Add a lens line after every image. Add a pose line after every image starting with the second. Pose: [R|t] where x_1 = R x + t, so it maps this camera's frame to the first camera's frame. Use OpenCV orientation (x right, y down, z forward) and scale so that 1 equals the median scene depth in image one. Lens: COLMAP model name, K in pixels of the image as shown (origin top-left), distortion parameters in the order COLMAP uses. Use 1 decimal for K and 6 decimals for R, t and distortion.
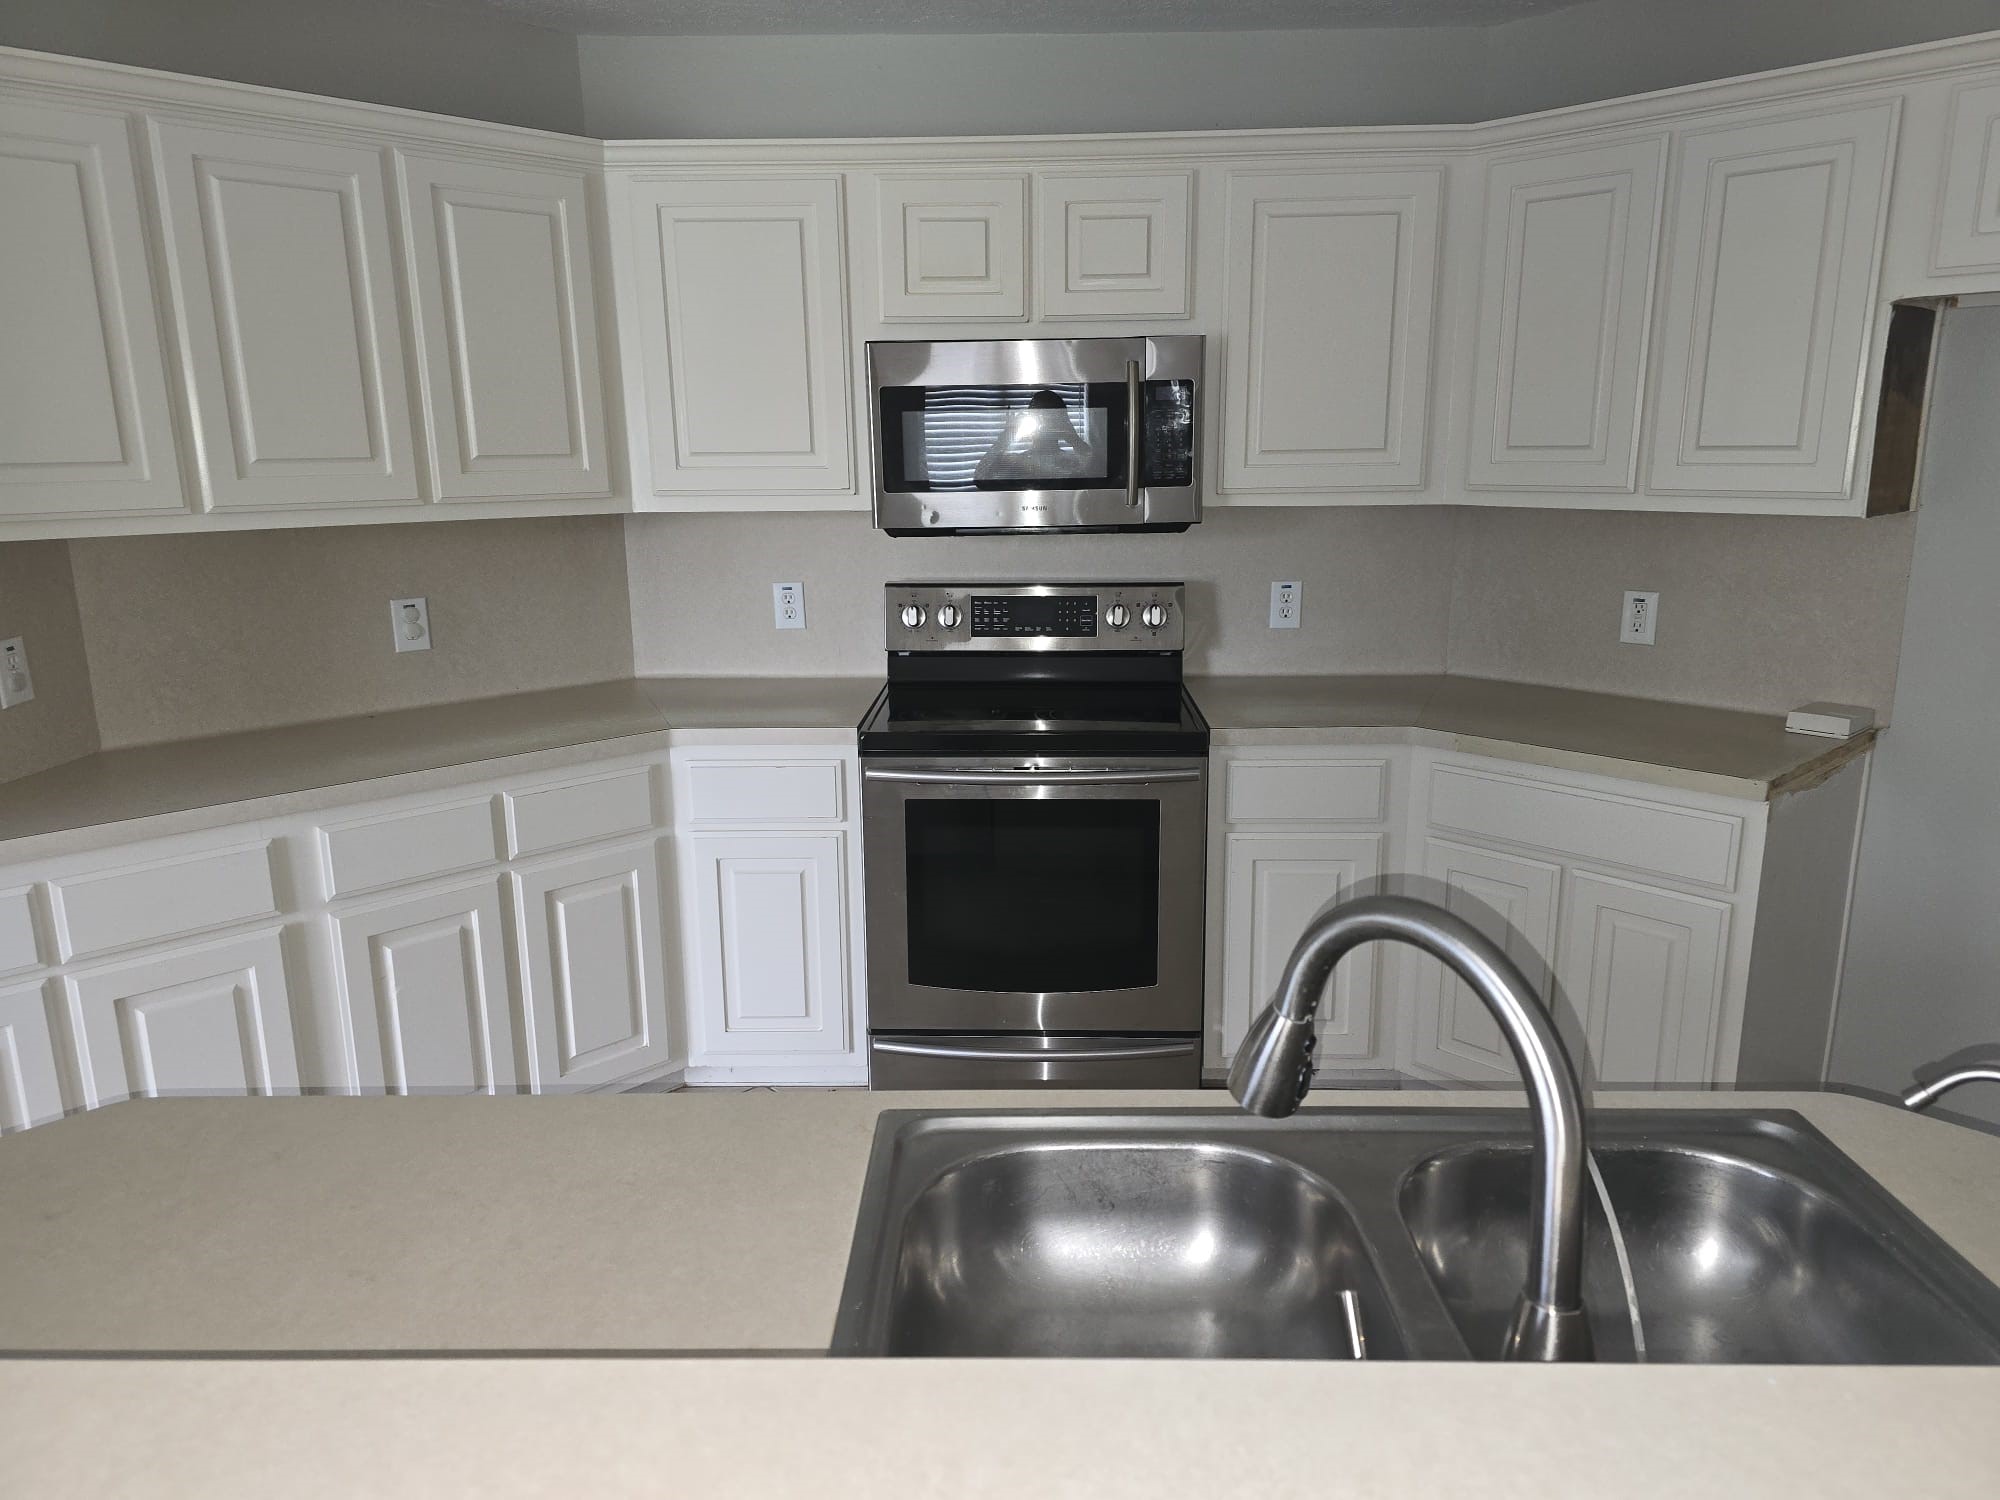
lens RADIAL K [[1355.6, 0, 1000.0], [0, 1355.6, 750.0], [0, 0, 1]] dist [0.061834, -0.047552]
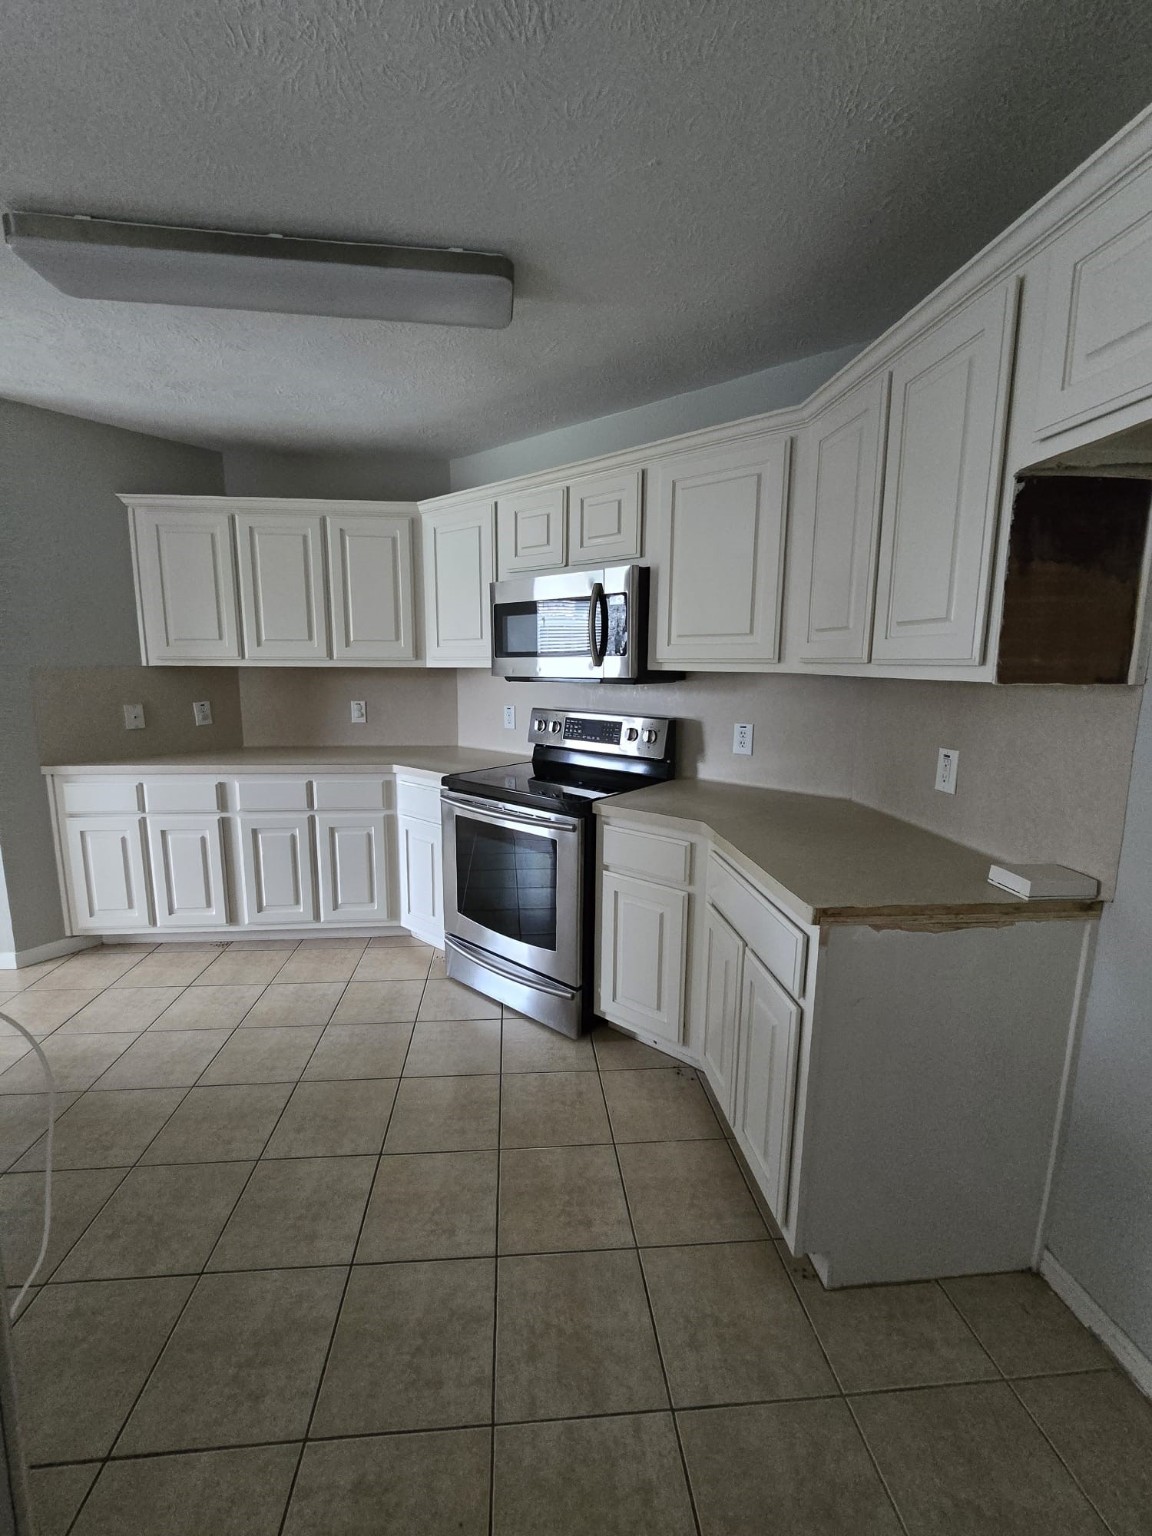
lens RADIAL K [[636.1, 0, 576.0], [0, 636.1, 768.0], [0, 0, 1]] dist [-0.001748, -0.000218]
pose [[0.776635, 0.117422, -0.618911, 0.601061], [-0.154725, 0.987935, -0.006721, -0.047561], [0.610654, 0.100980, 0.785433, 0.384147]]
